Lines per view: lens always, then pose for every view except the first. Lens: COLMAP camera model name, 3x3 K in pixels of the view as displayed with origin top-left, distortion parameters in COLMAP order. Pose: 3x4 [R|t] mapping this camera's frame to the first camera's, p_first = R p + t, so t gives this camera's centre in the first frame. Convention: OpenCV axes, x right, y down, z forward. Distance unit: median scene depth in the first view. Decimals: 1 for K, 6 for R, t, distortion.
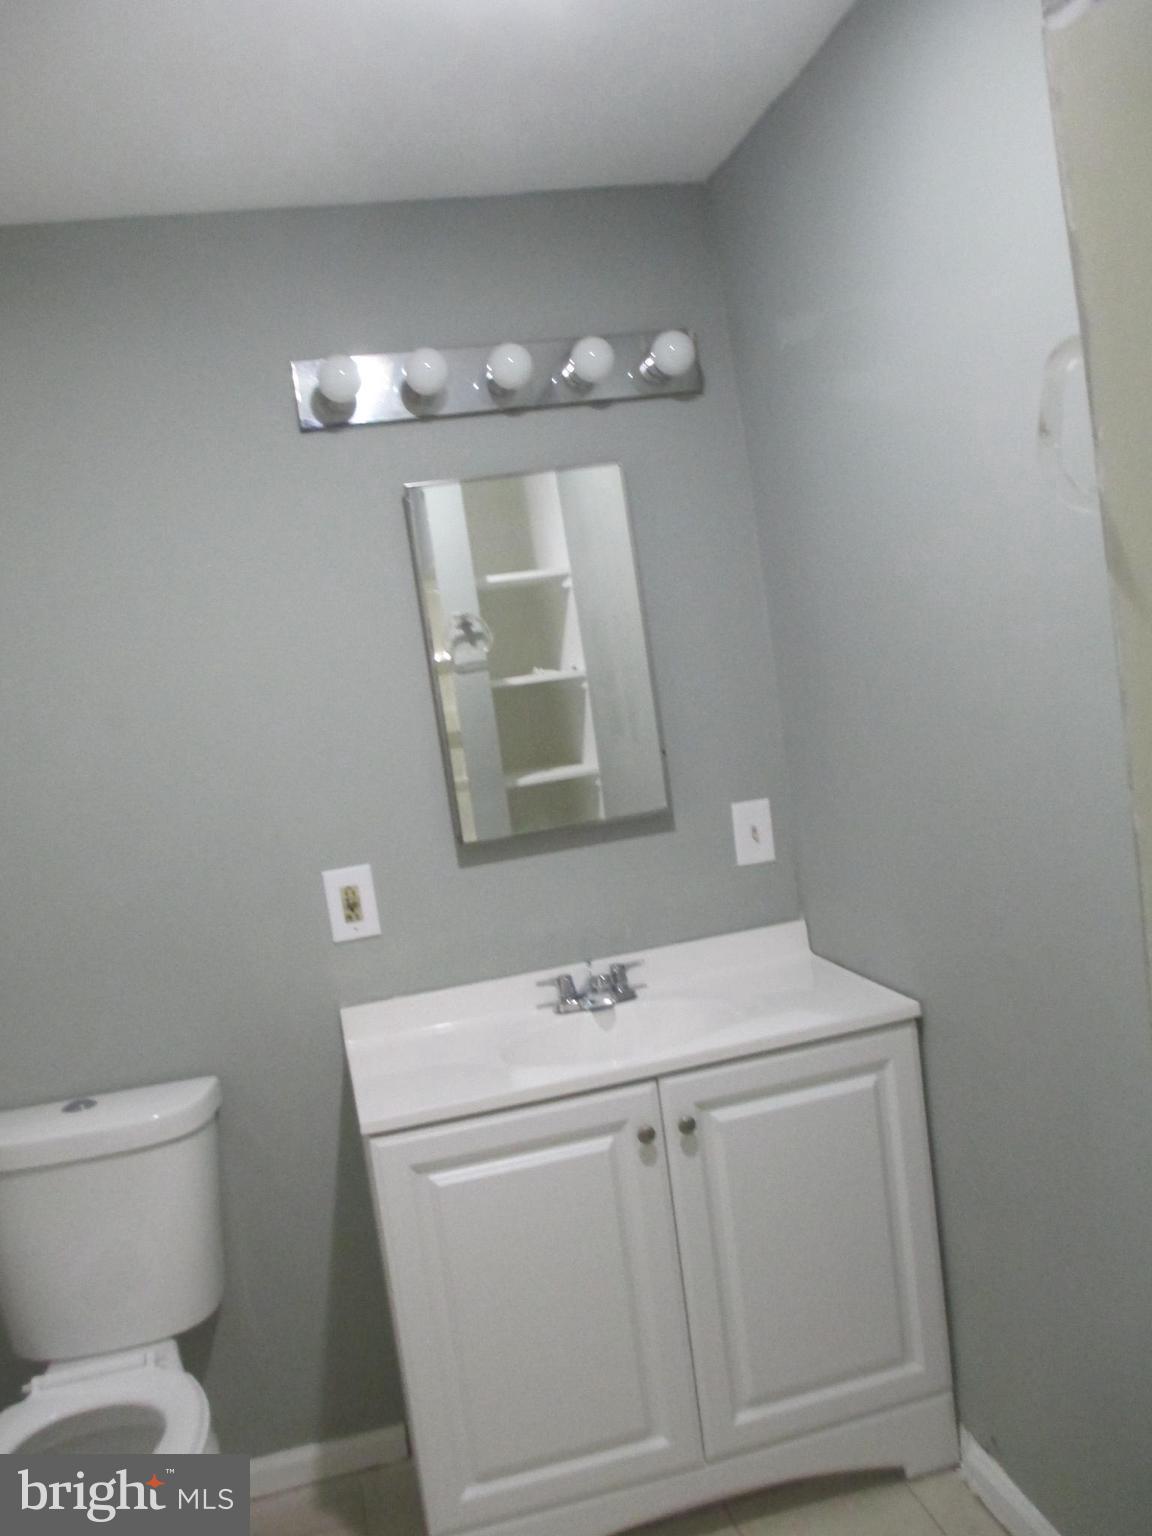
lens RADIAL K [[1262.6, 0, 574.2], [0, 1262.6, 767.7], [0, 0, 1]] dist [-0.071737, 0.027539]
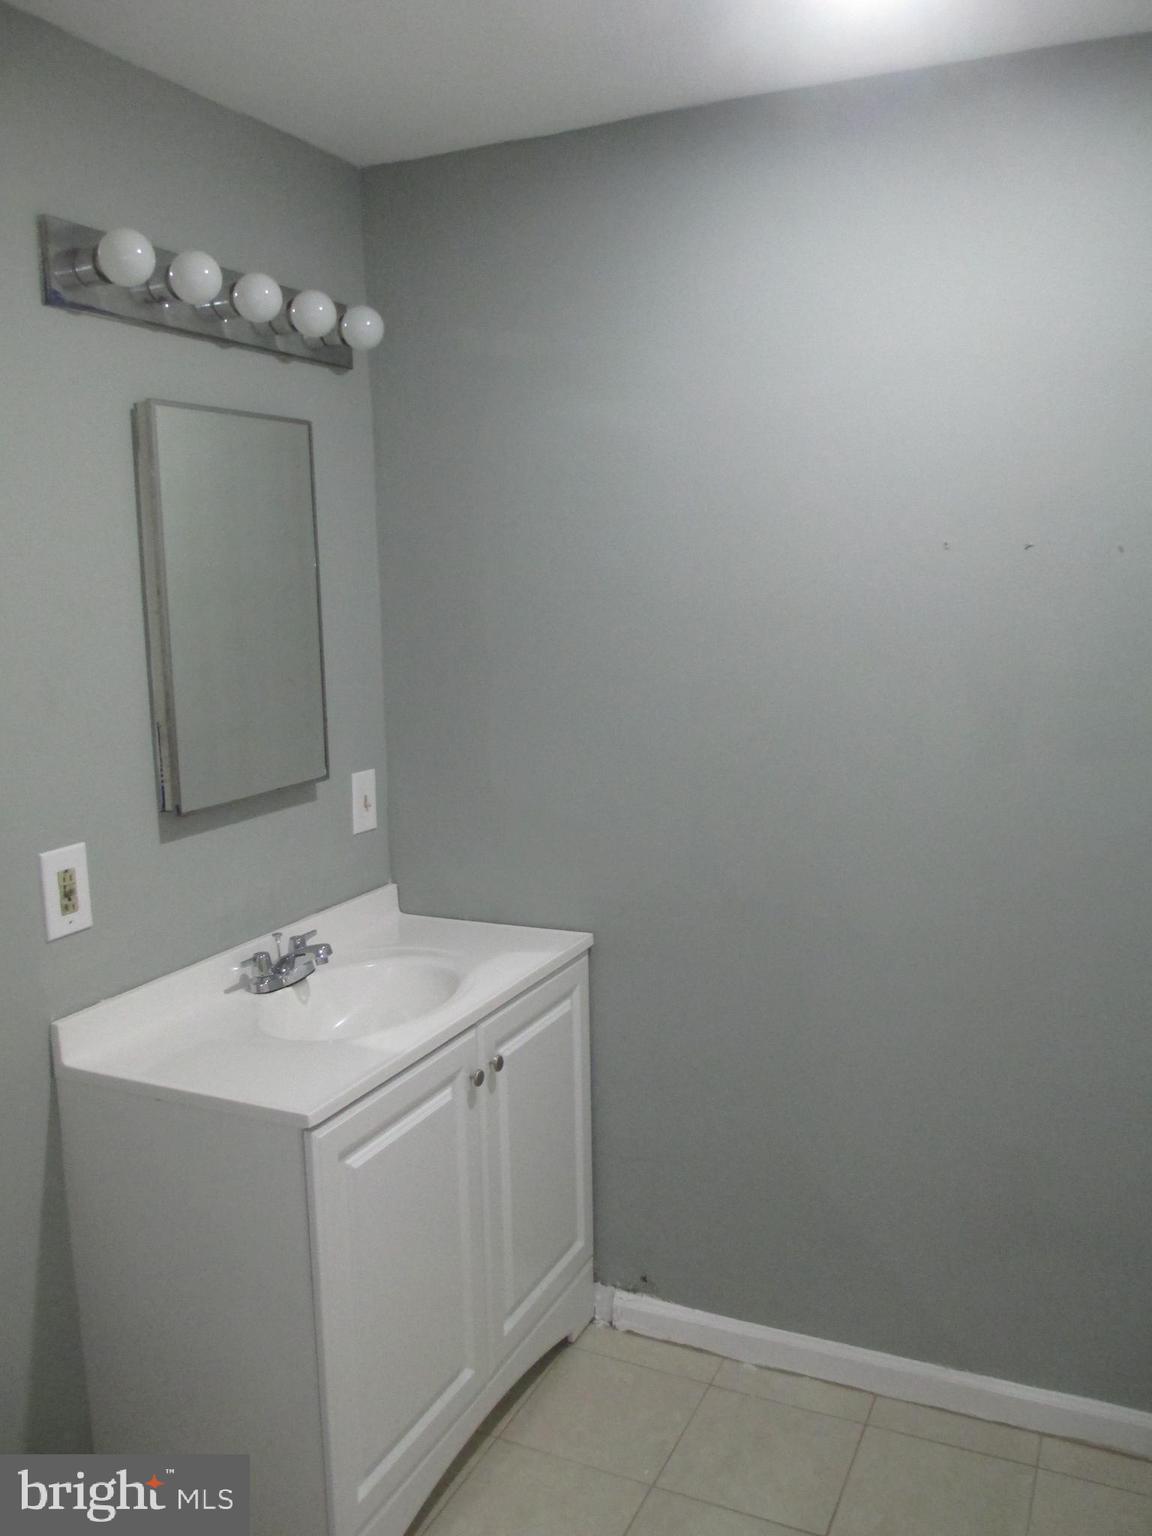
lens RADIAL K [[1262.6, 0, 574.4], [0, 1262.6, 765.5], [0, 0, 1]] dist [-0.071737, 0.027539]
pose [[0.618238, 0.007047, 0.785959, -0.610695], [-0.002887, 0.999973, -0.006696, 0.030900], [-0.785985, 0.001871, 0.618242, 0.239666]]
